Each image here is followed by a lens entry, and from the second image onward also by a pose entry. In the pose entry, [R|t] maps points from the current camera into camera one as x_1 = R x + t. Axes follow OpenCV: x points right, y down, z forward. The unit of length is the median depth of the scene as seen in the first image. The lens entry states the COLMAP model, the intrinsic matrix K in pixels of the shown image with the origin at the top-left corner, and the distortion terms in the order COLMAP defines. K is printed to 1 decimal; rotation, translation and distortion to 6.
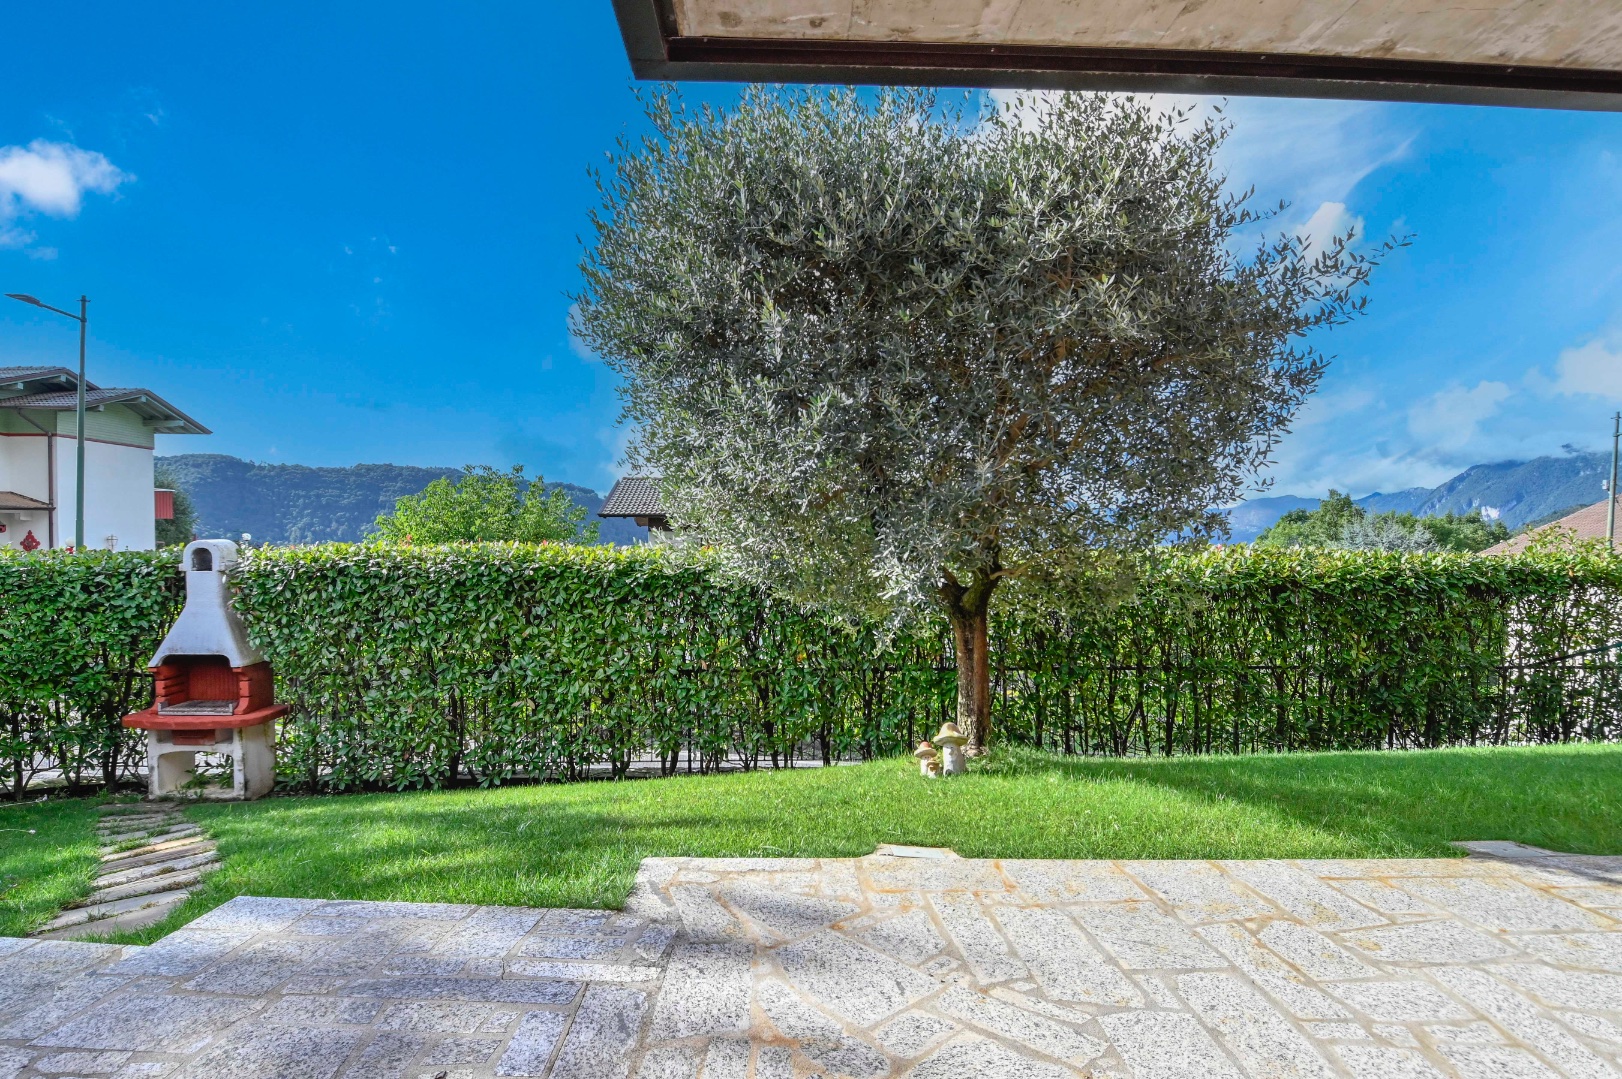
lens RADIAL K [[846.7, 0, 812.9], [0, 846.7, 569.7], [0, 0, 1]] dist [0.016246, -0.027165]
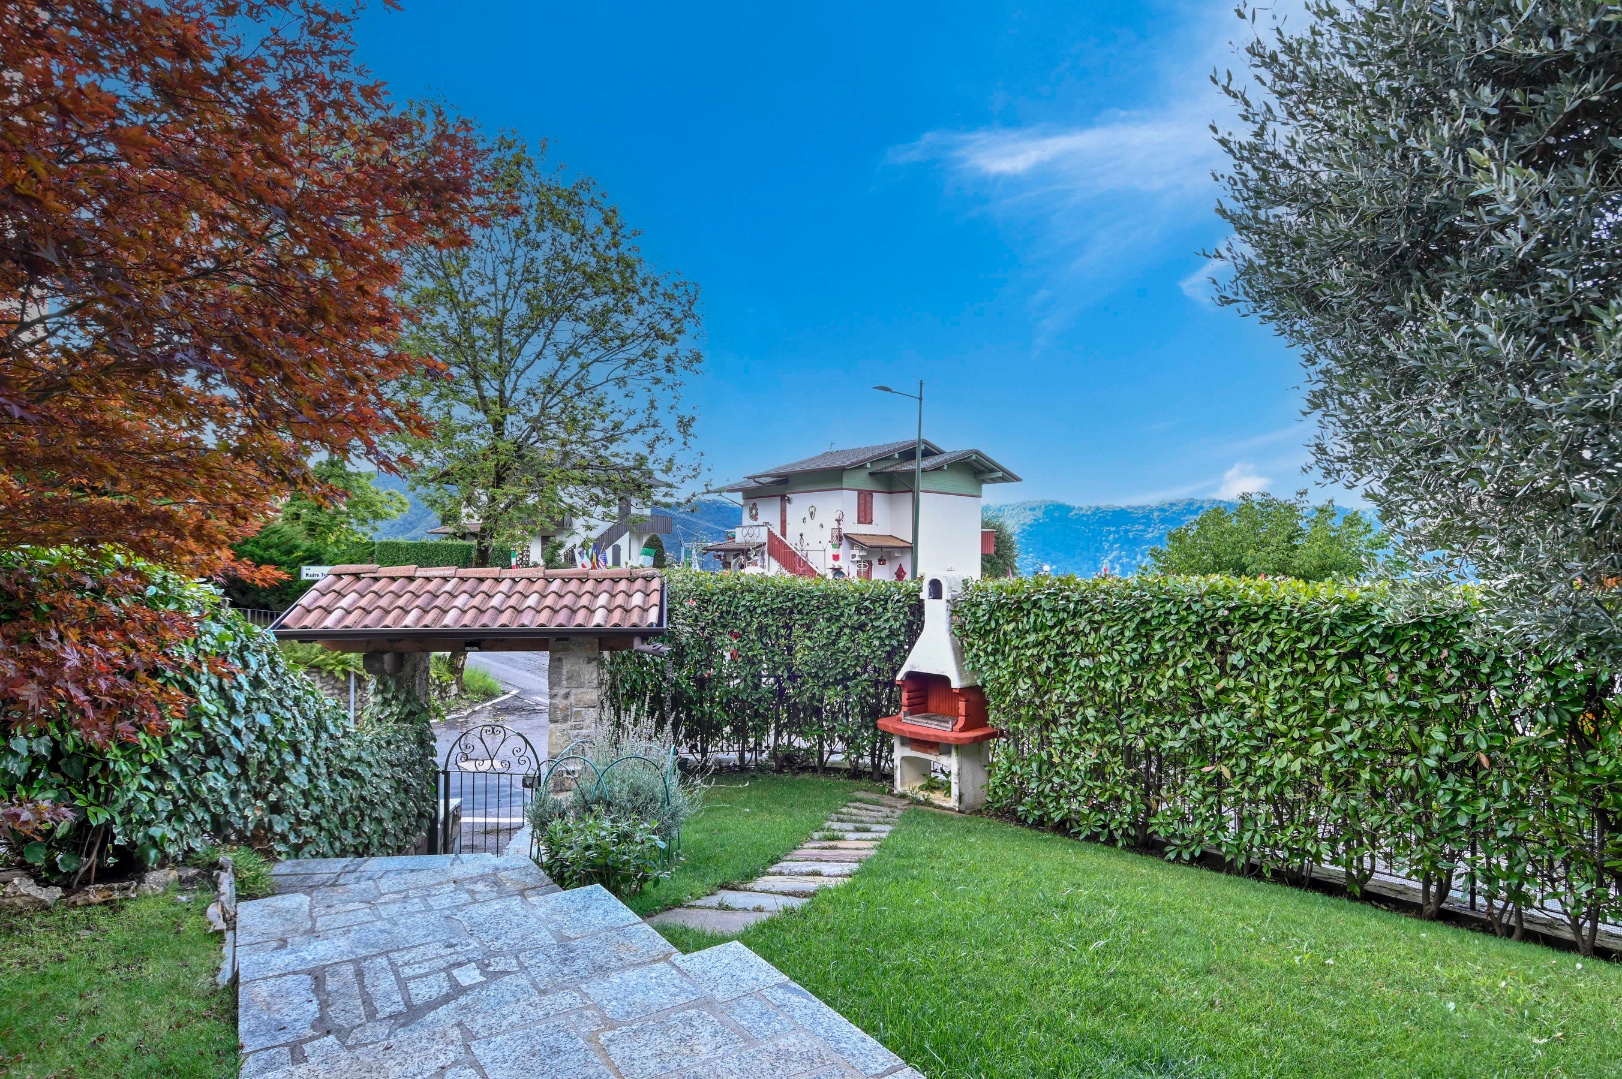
lens RADIAL K [[846.7, 0, 812.9], [0, 846.7, 569.7], [0, 0, 1]] dist [0.016246, -0.027165]
pose [[0.637566, 0.001106, -0.770395, 0.047820], [-0.030071, 0.999273, -0.023452, -0.006718], [0.769809, 0.038119, 0.637135, 0.159081]]
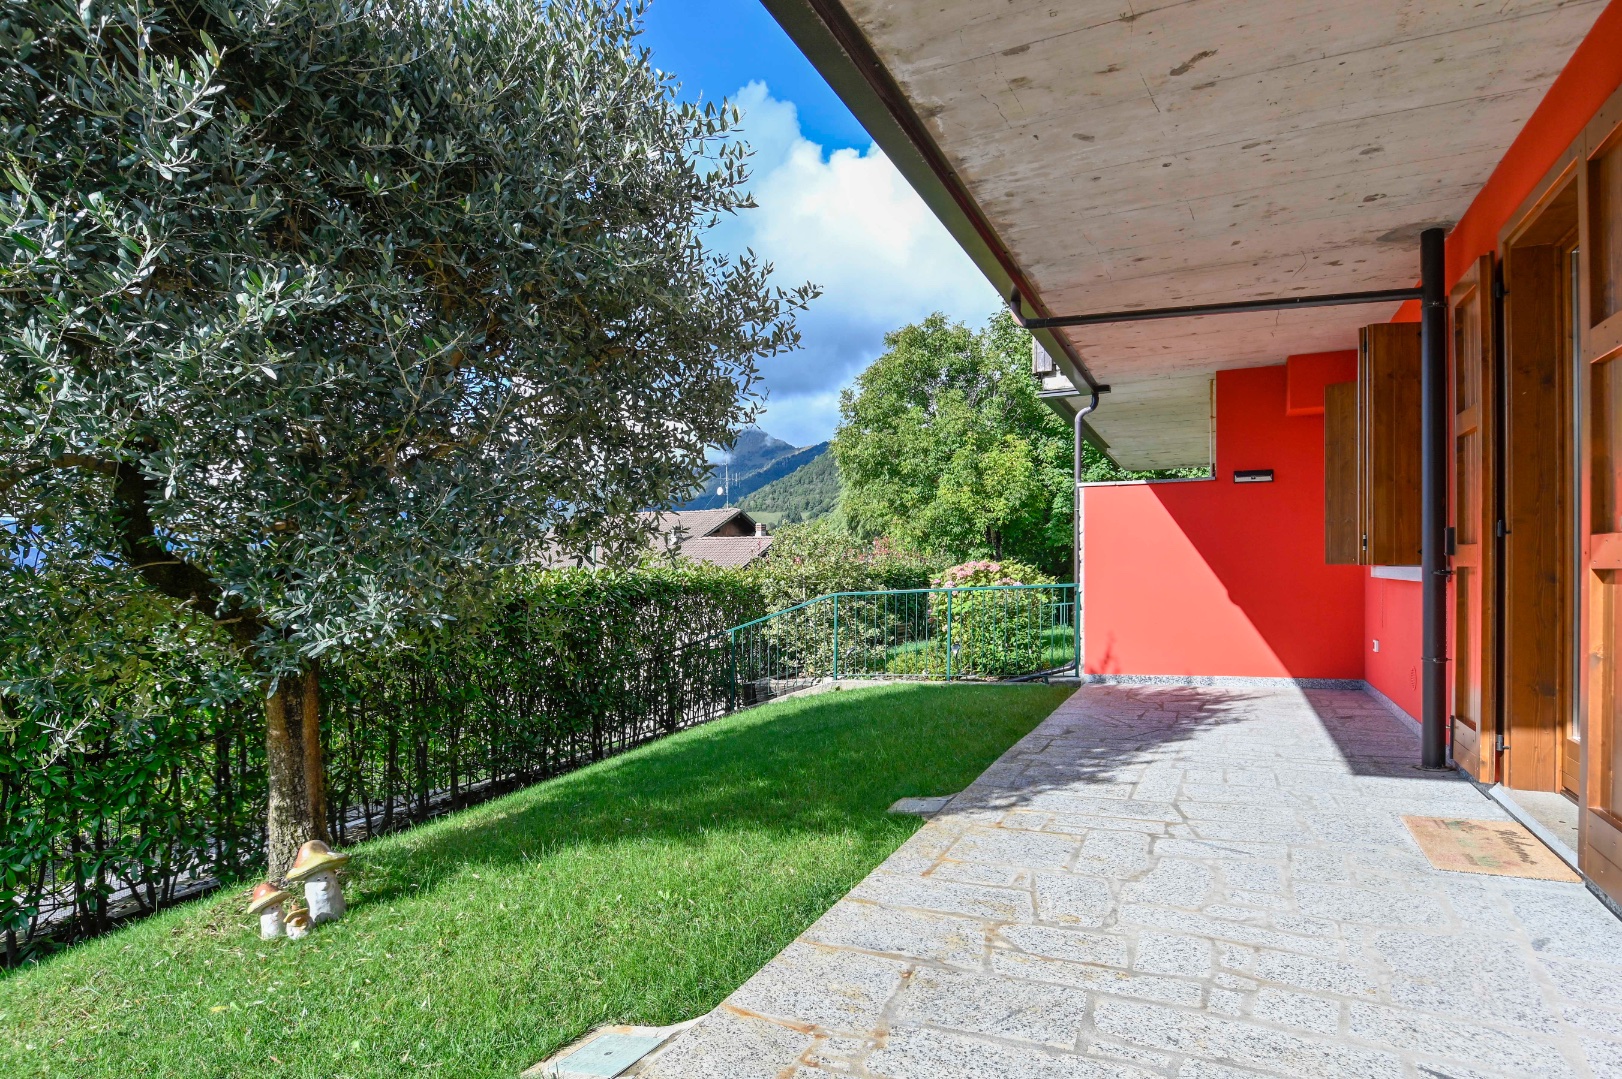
lens RADIAL K [[846.7, 0, 812.9], [0, 846.7, 569.7], [0, 0, 1]] dist [0.016246, -0.027165]
pose [[0.470078, -0.015737, 0.882485, -0.154016], [0.034800, 0.999394, -0.000715, -0.007452], [-0.881939, 0.031047, 0.470340, 0.247027]]
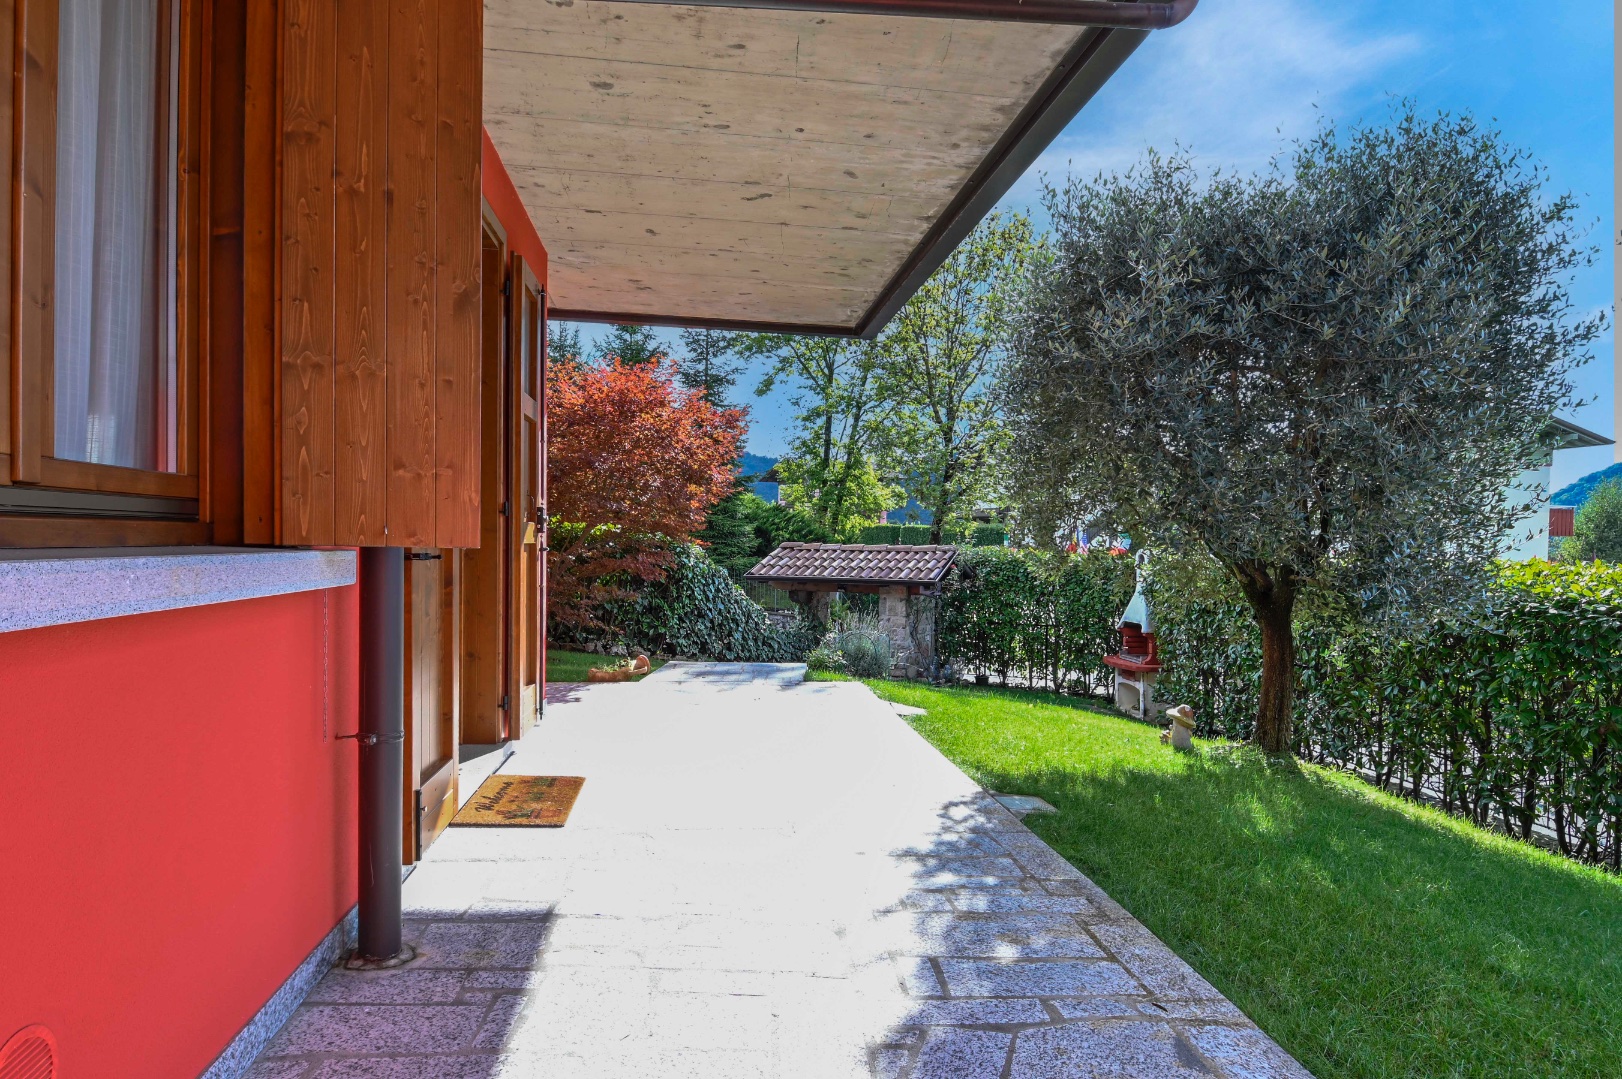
lens RADIAL K [[913.2, 0, 812.9], [0, 913.2, 571.8], [0, 0, 1]] dist [0.031060, -0.038150]
pose [[0.091435, 0.024991, -0.995497, 0.923272], [-0.048875, 0.998593, 0.020579, 0.001160], [0.994611, 0.046773, 0.092527, 0.261932]]
